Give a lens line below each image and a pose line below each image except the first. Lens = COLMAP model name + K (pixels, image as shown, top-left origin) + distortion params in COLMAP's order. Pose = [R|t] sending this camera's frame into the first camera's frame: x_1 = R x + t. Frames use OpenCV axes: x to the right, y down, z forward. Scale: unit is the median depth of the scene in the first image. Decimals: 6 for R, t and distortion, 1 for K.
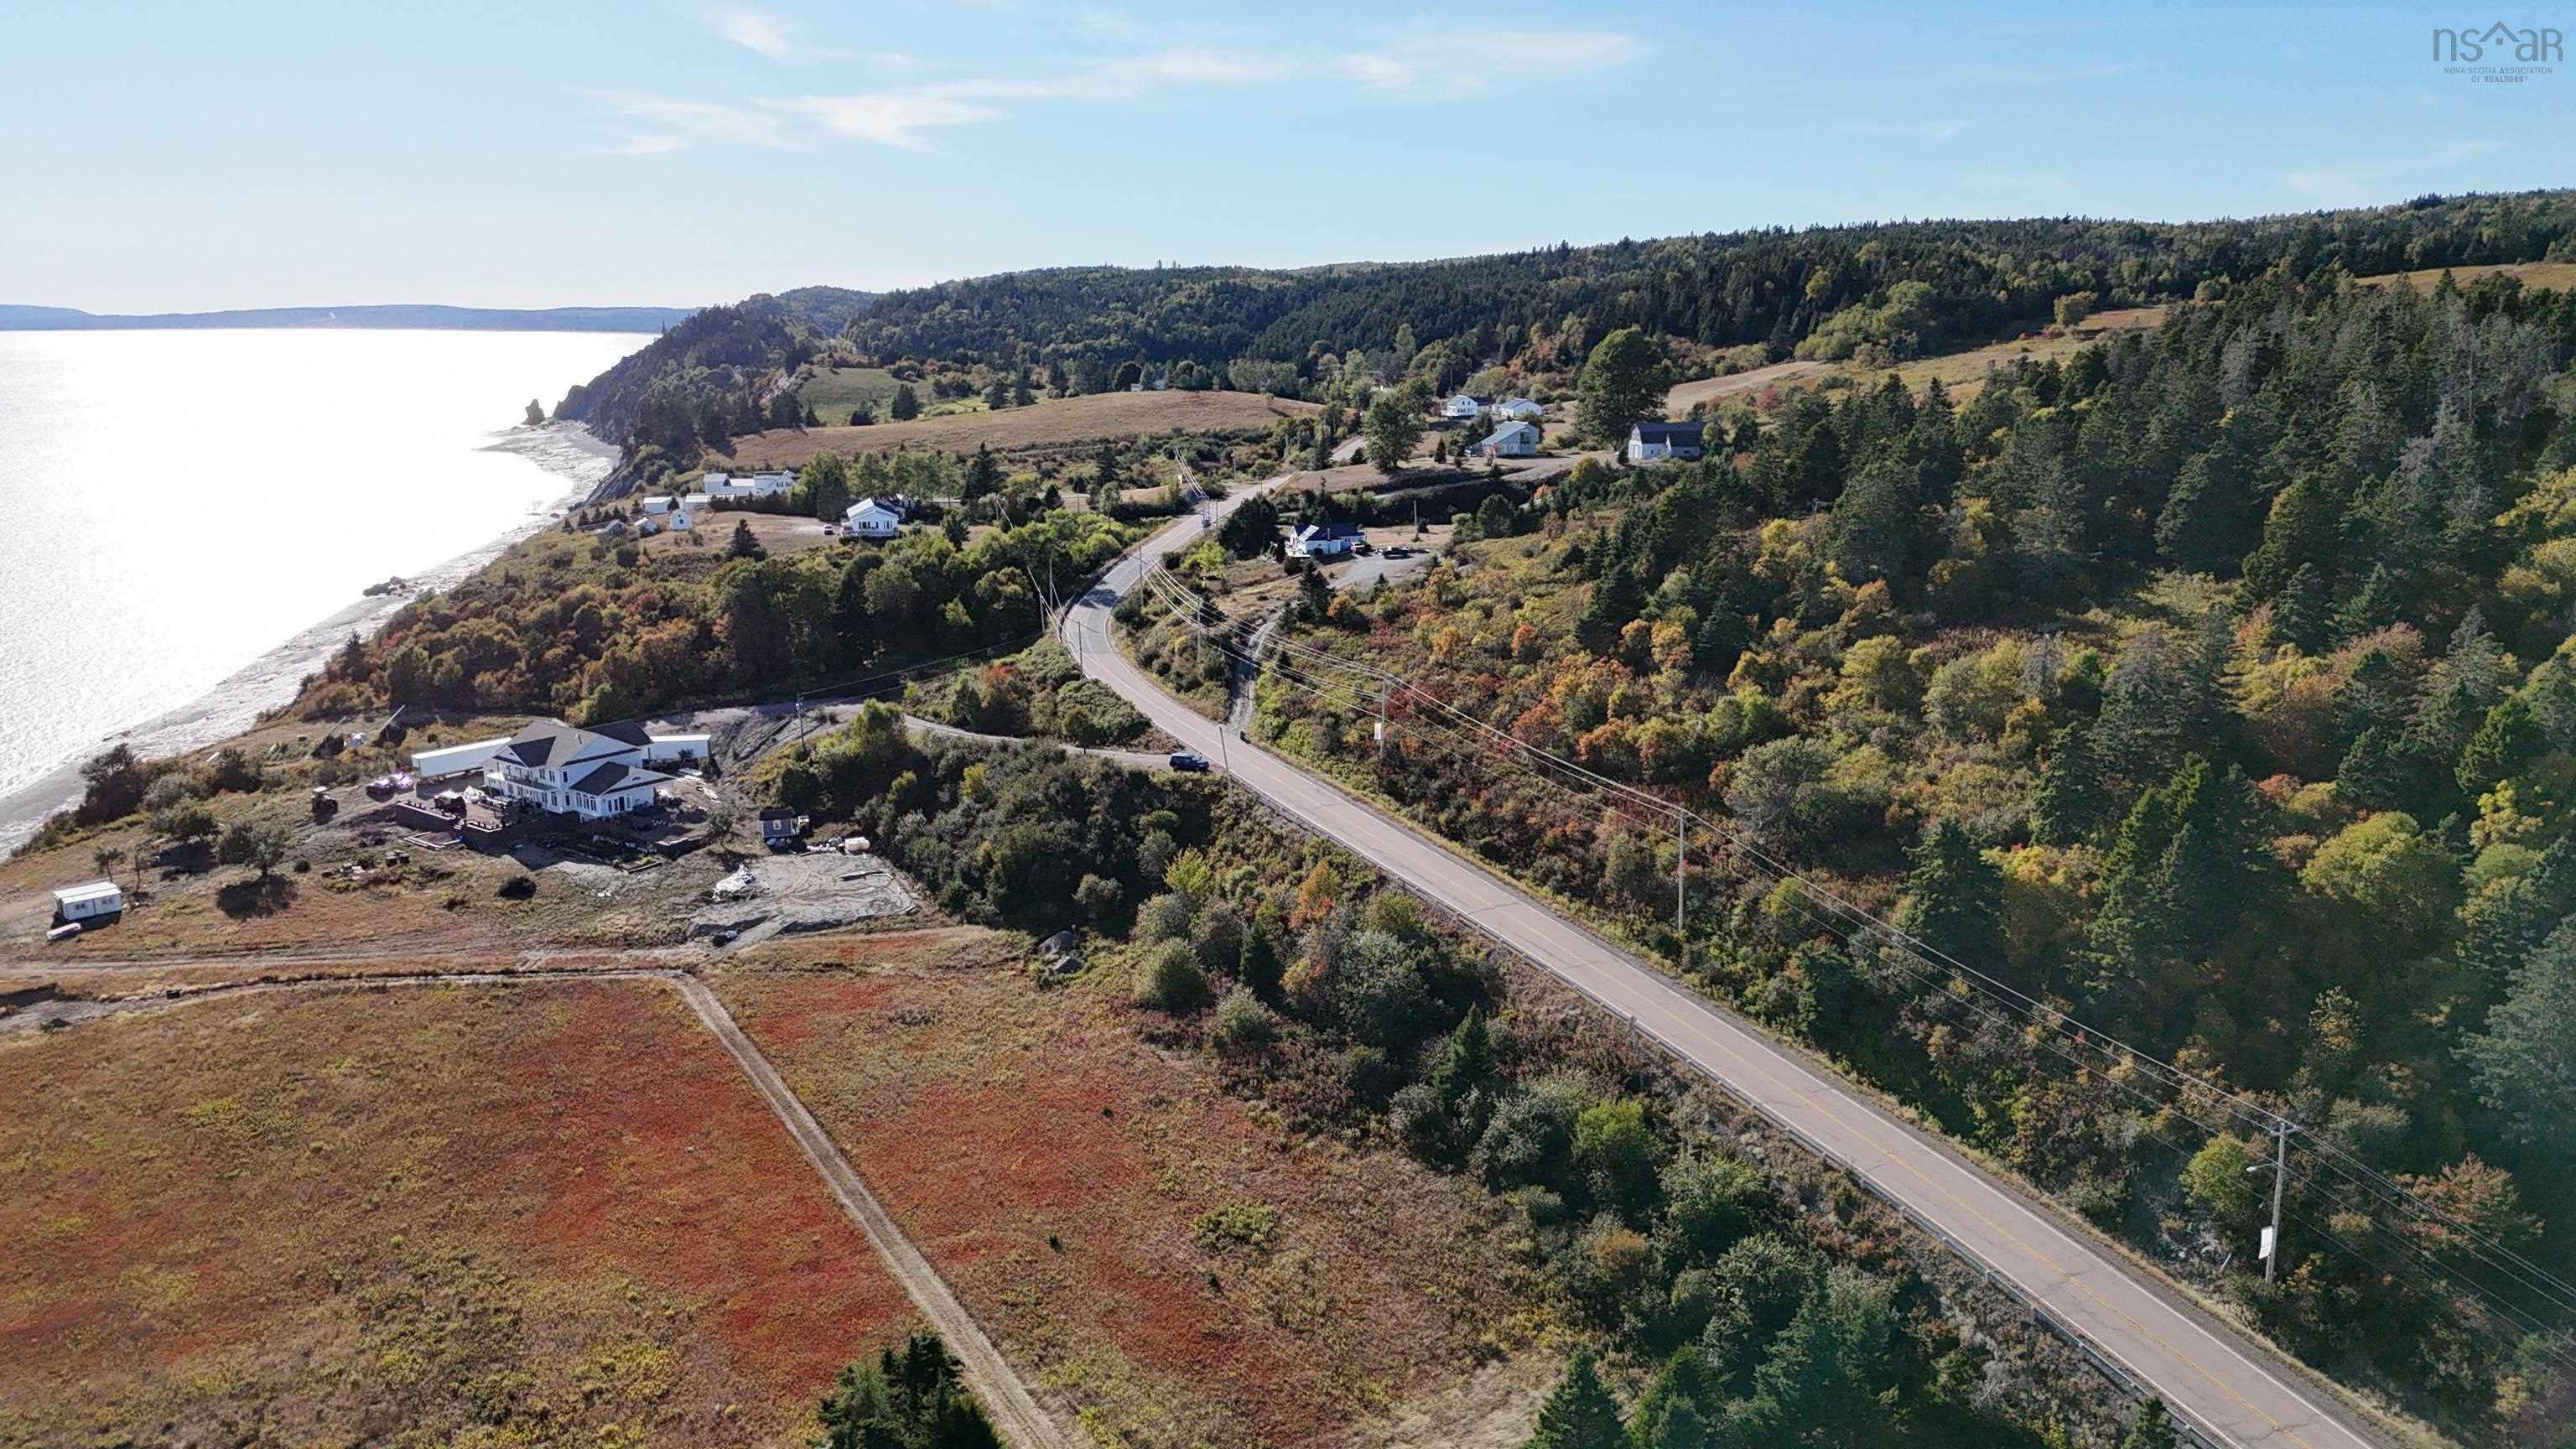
lens RADIAL K [[1877.7, 0, 1281.0], [0, 1877.7, 729.3], [0, 0, 1]] dist [0.072302, -0.066558]
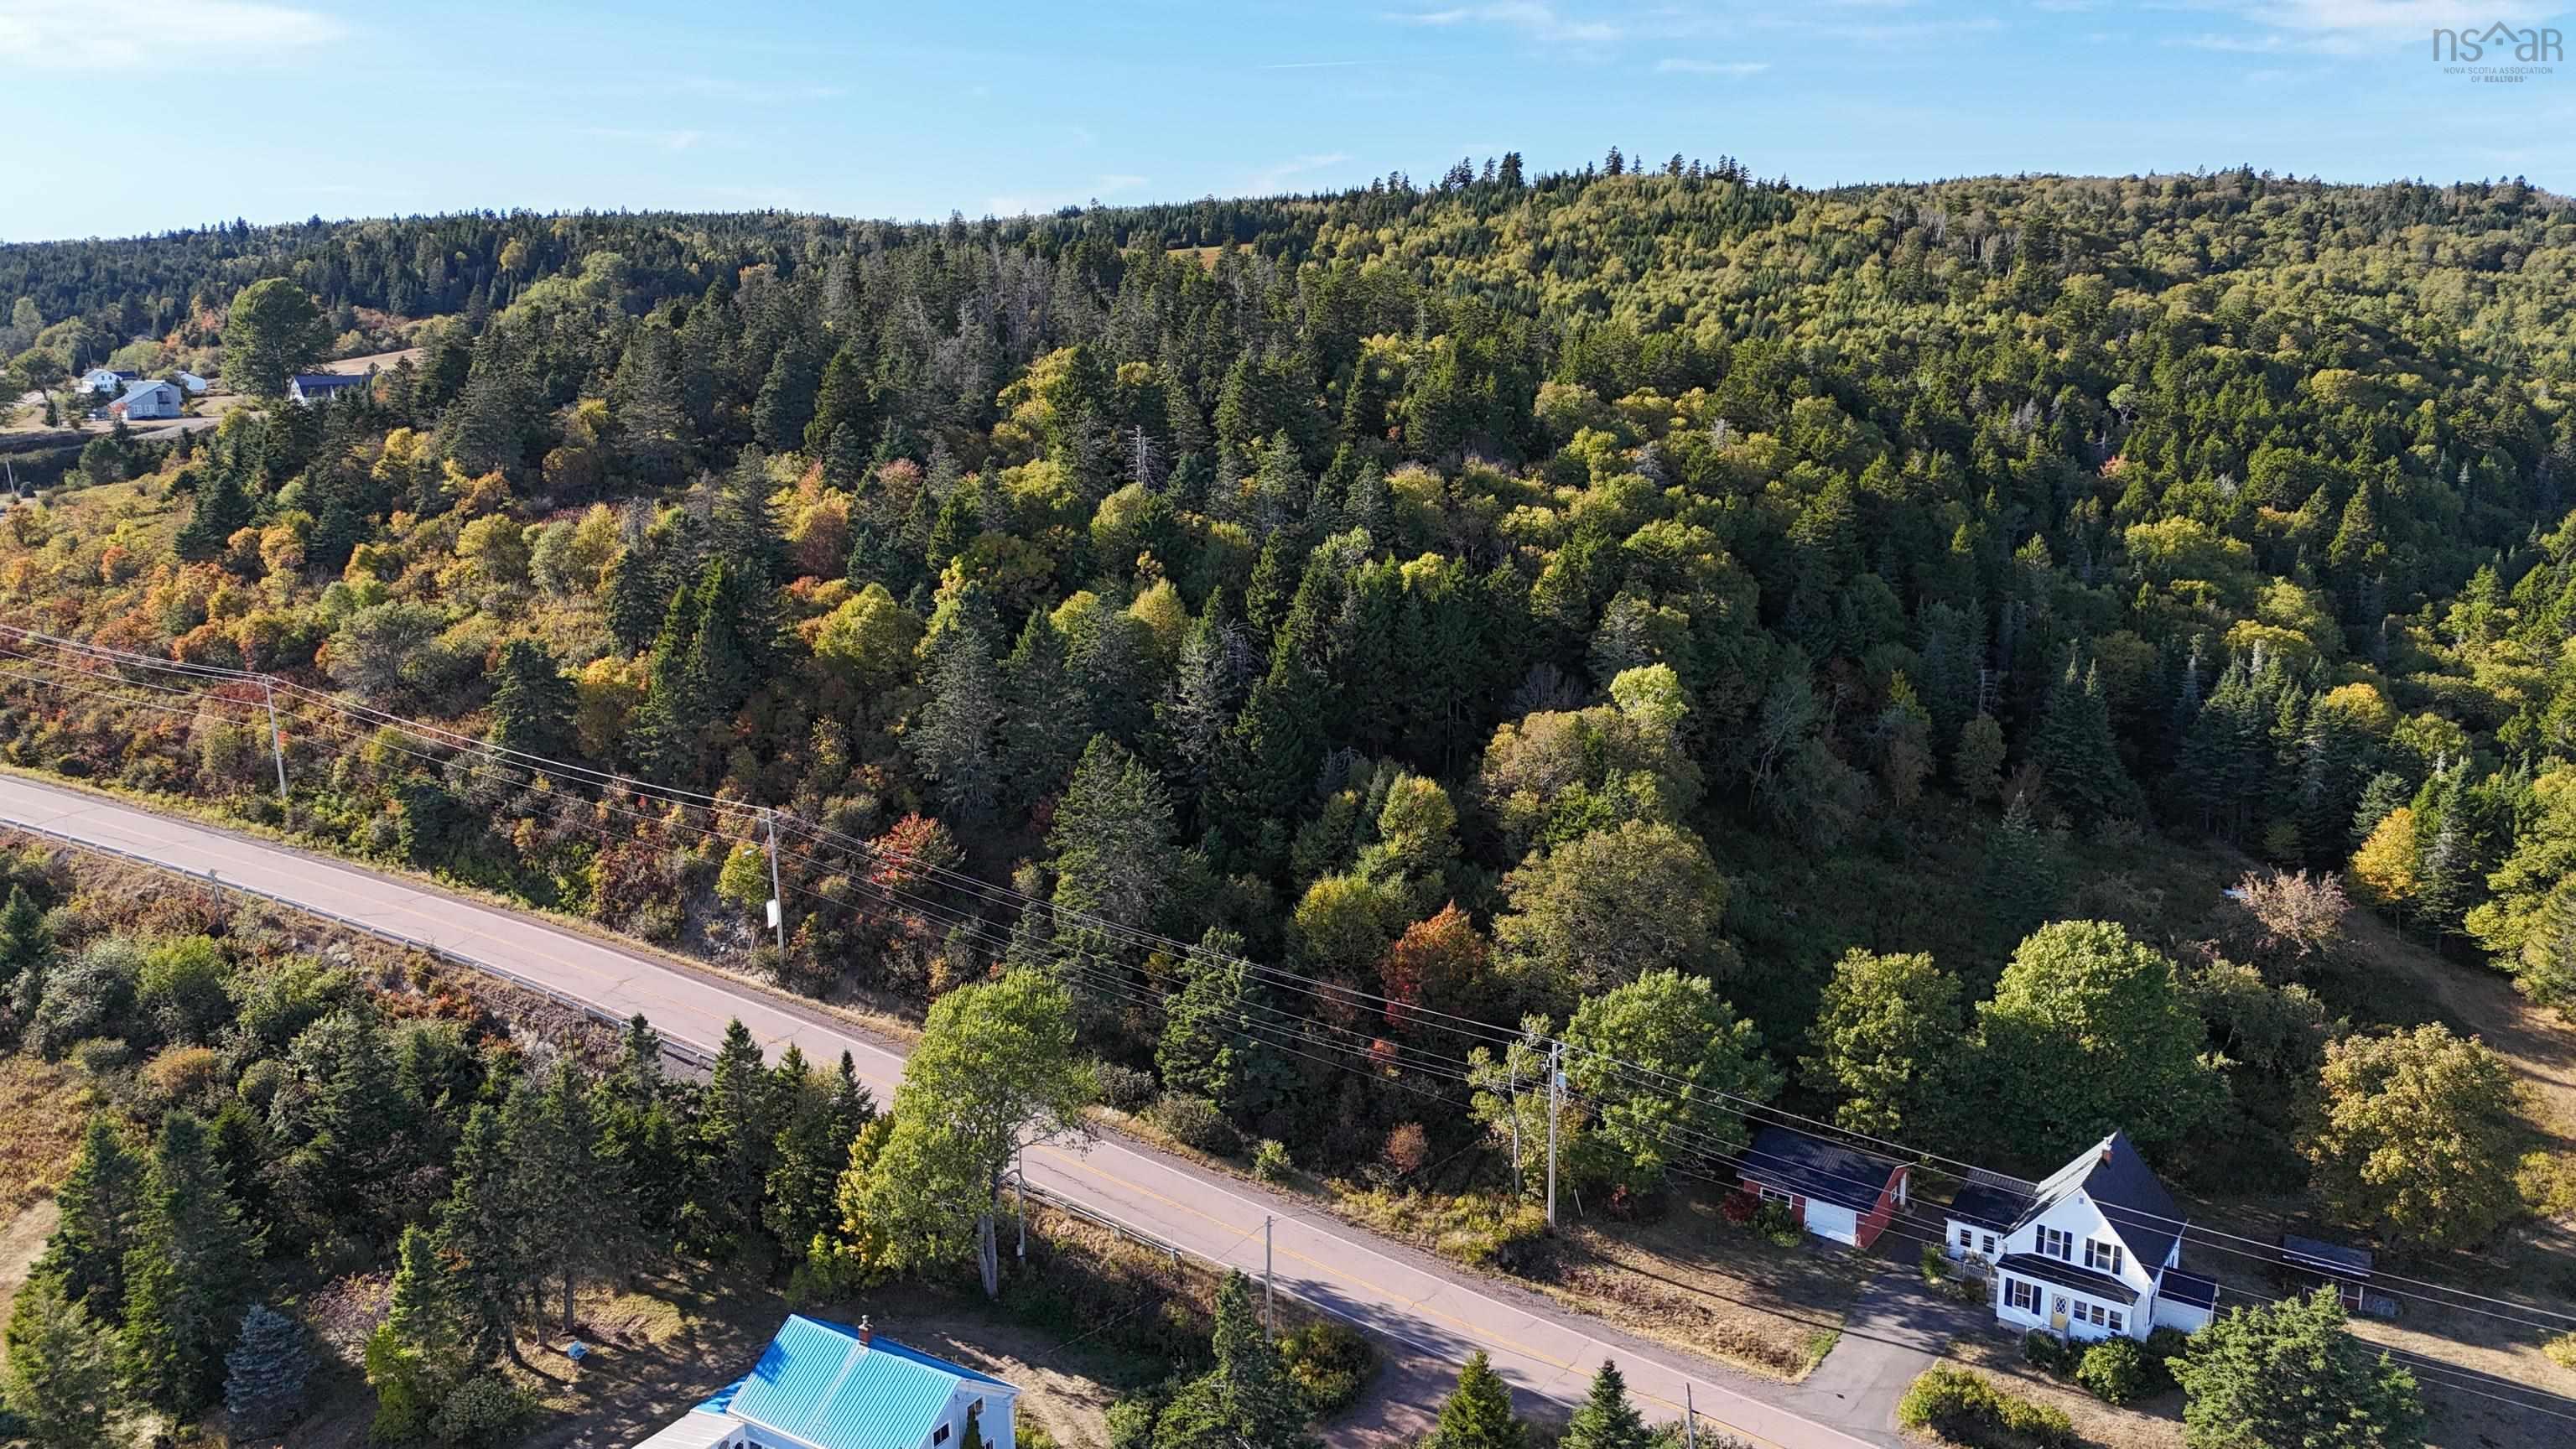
lens RADIAL K [[1877.7, 0, 1281.0], [0, 1877.7, 729.3], [0, 0, 1]] dist [0.072302, -0.066558]
pose [[0.813392, -0.127824, 0.567498, 0.072324], [0.128691, 0.990928, 0.038745, 0.097040], [-0.567302, 0.041517, 0.822463, -0.121907]]
